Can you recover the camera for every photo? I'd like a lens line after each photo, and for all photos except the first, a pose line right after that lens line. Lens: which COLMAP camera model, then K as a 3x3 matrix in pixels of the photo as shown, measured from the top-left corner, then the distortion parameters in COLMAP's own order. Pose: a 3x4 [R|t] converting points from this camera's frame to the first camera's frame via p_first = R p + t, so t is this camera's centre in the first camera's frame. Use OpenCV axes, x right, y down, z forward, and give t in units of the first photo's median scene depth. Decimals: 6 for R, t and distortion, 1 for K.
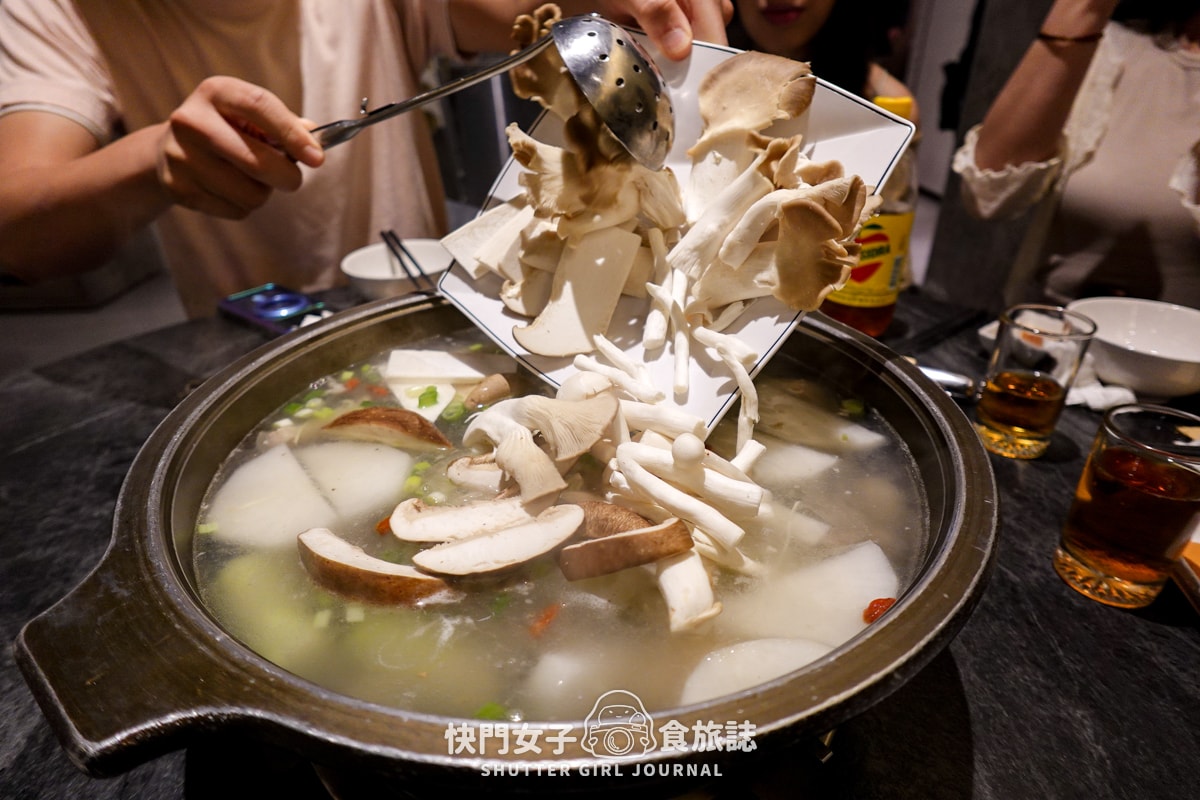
lens RADIAL K [[661.1, 0, 598.4], [0, 661.1, 406.4], [0, 0, 1]] dist [0.000633, -0.003913]
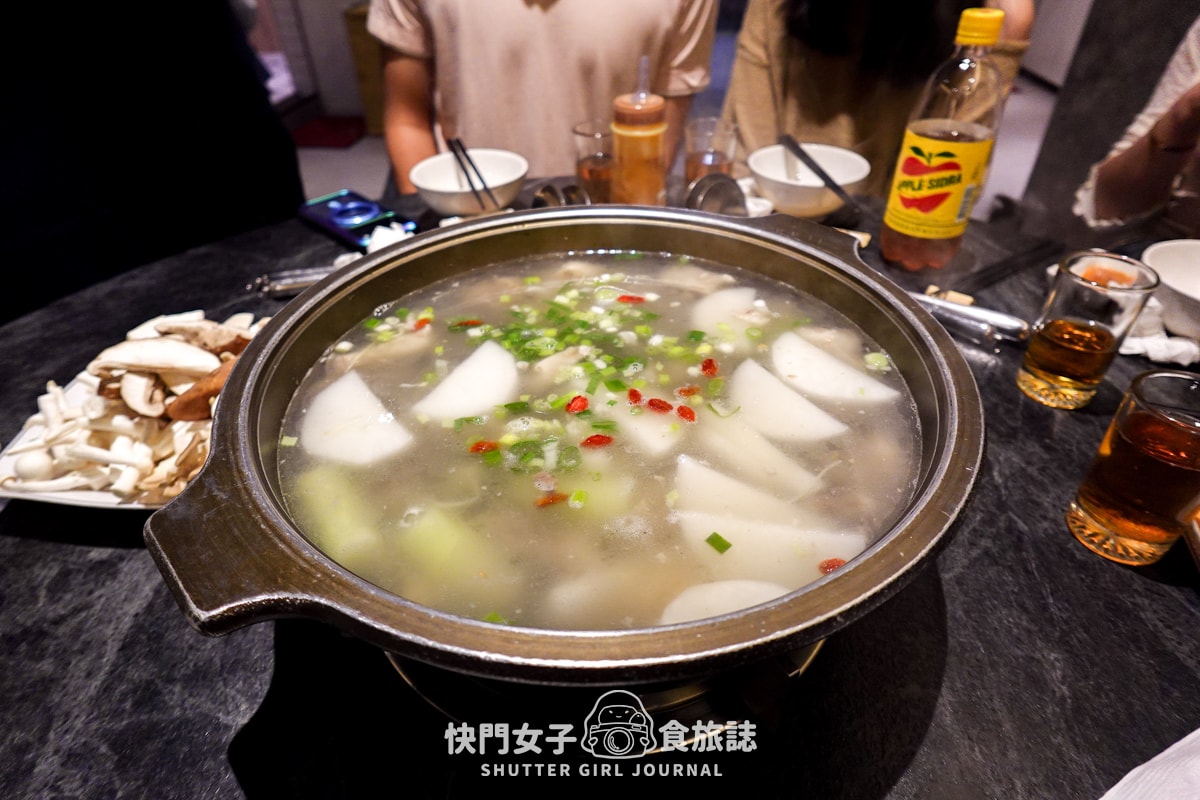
lens RADIAL K [[660.9, 0, 600.0], [0, 660.9, 400.0], [0, 0, 1]] dist [-0.003305, -0.001033]
pose [[0.993408, 0.062245, -0.096255, 0.065291], [-0.047679, 0.988010, 0.146840, -0.073510], [0.104241, -0.141283, 0.984466, -0.083953]]
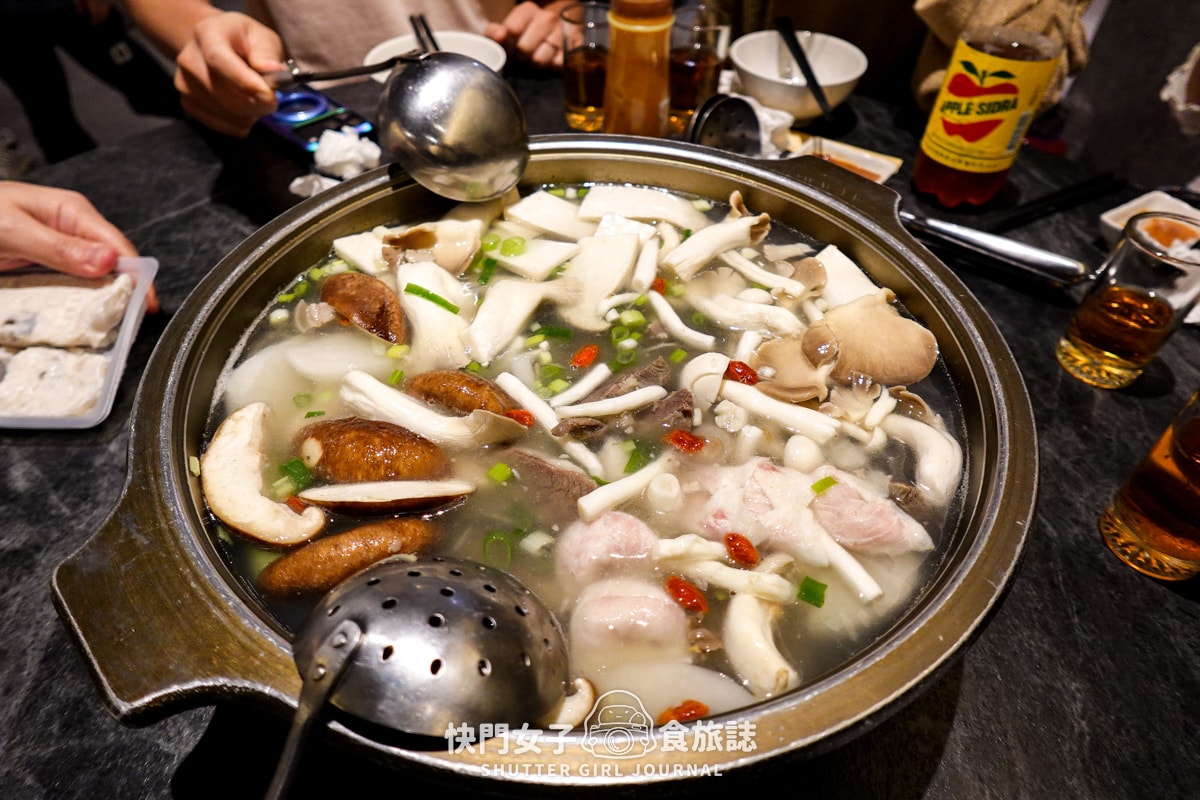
lens RADIAL K [[715.7, 0, 600.0], [0, 715.7, 400.0], [0, 0, 1]] dist [-0.001704, -0.001156]
pose [[0.993599, 0.099015, -0.054387, 0.026926], [-0.079585, 0.955199, 0.285063, -0.199842], [0.080176, -0.278909, 0.956965, 0.022404]]
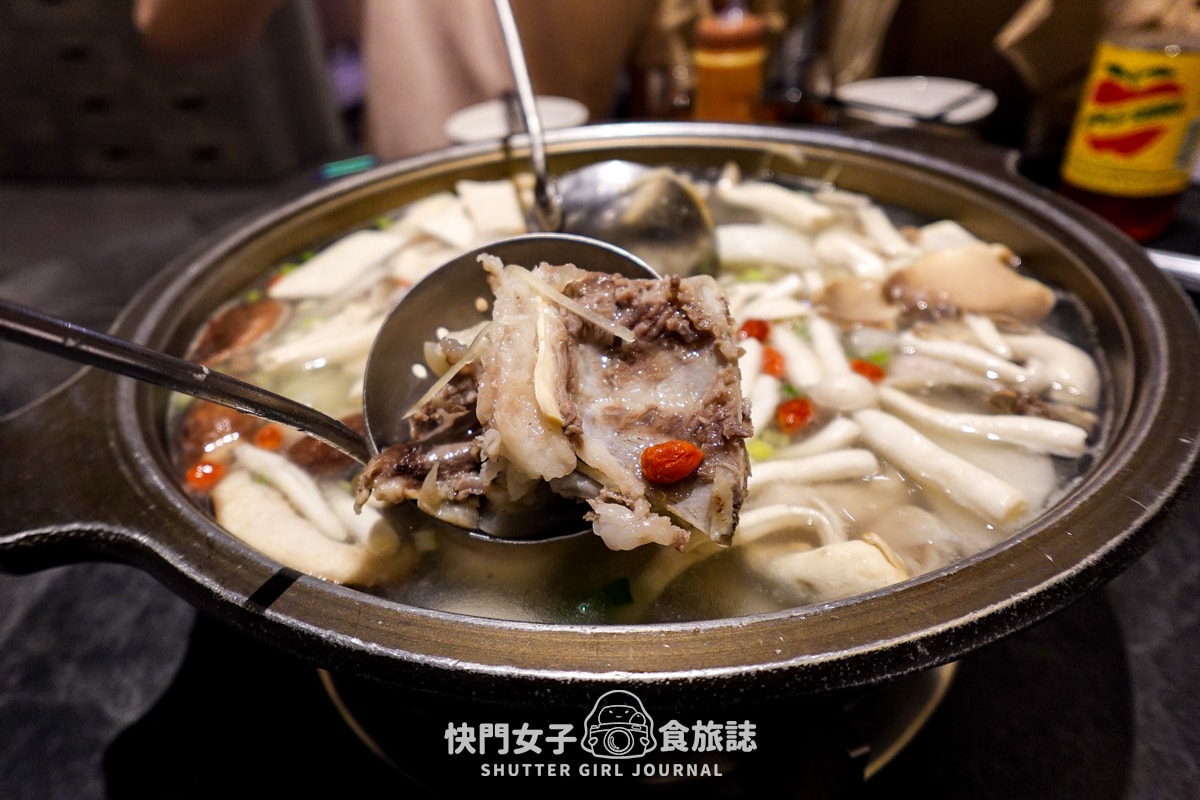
lens RADIAL K [[751.3, 0, 556.8], [0, 751.3, 405.1], [0, 0, 1]] dist [-0.002406, -0.001665]
pose [[0.952481, 0.117965, -0.280826, 0.158857], [-0.086496, 0.988757, 0.121972, 0.056106], [0.292057, -0.091886, 0.951977, 0.103558]]
